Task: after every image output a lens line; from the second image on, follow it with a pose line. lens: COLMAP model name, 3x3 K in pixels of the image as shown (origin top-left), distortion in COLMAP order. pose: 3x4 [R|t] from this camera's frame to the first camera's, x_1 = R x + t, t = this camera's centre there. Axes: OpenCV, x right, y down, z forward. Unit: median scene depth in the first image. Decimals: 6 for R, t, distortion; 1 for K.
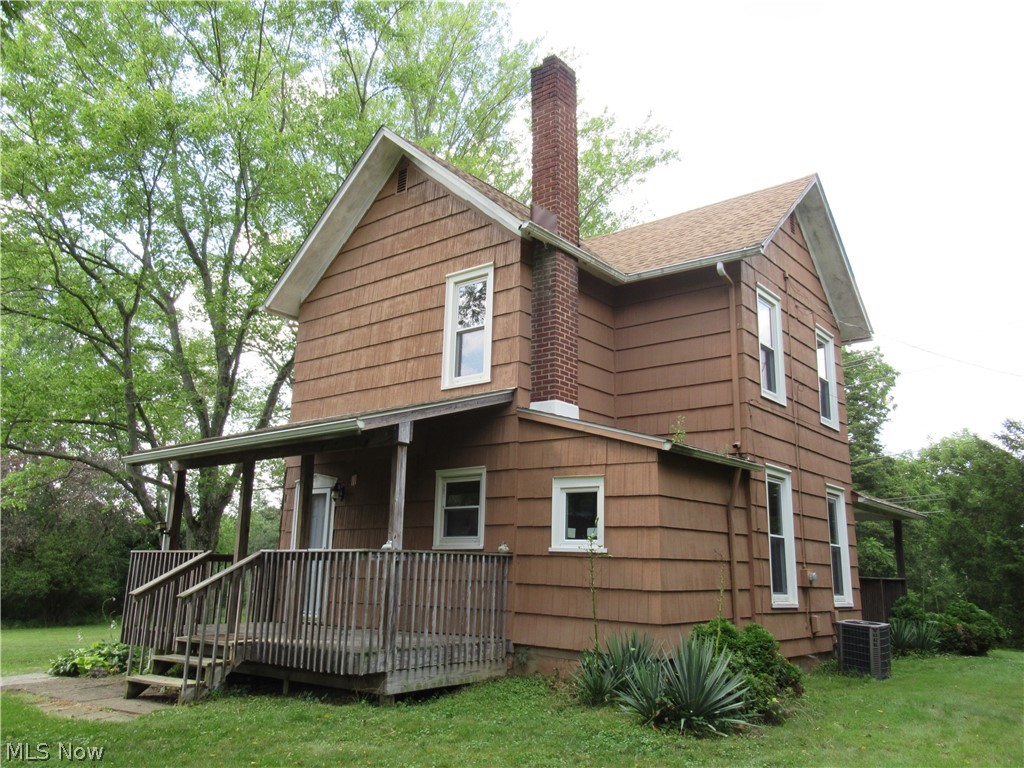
lens RADIAL K [[834.2, 0, 513.8], [0, 834.2, 381.4], [0, 0, 1]] dist [0.017382, 0.003444]
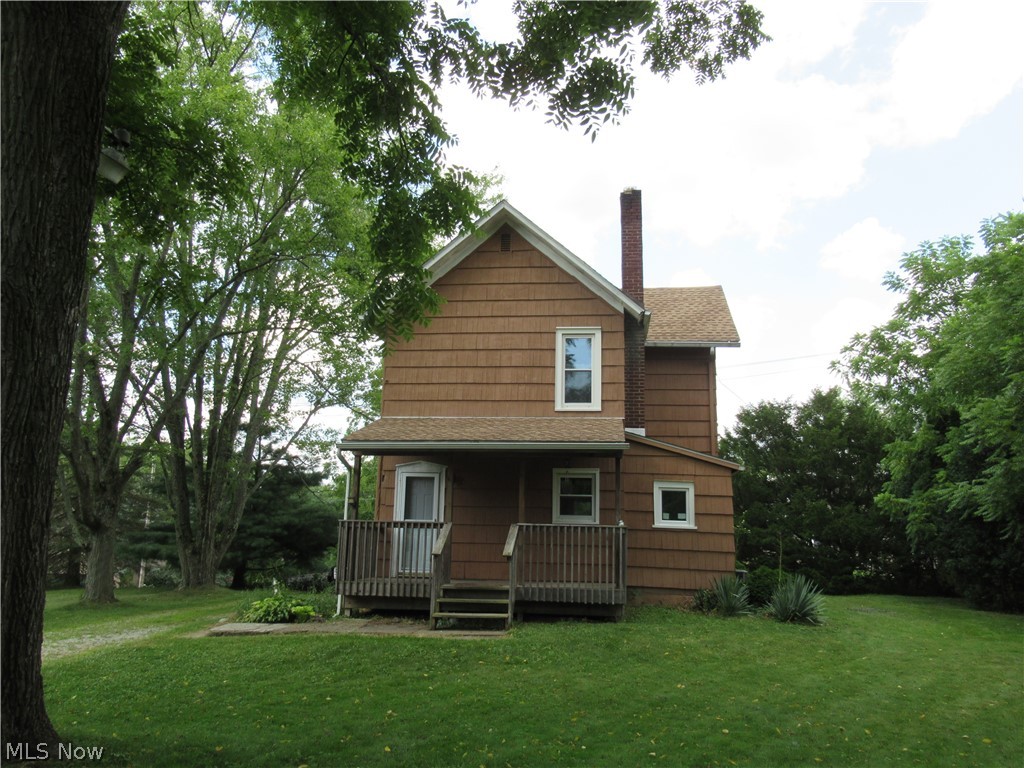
lens RADIAL K [[834.2, 0, 509.3], [0, 834.2, 384.2], [0, 0, 1]] dist [0.017382, 0.003444]
pose [[0.848788, 0.101578, 0.518884, -0.971084], [-0.127716, 0.991701, 0.014780, -0.049763], [-0.513076, -0.078815, 0.854717, -0.175427]]
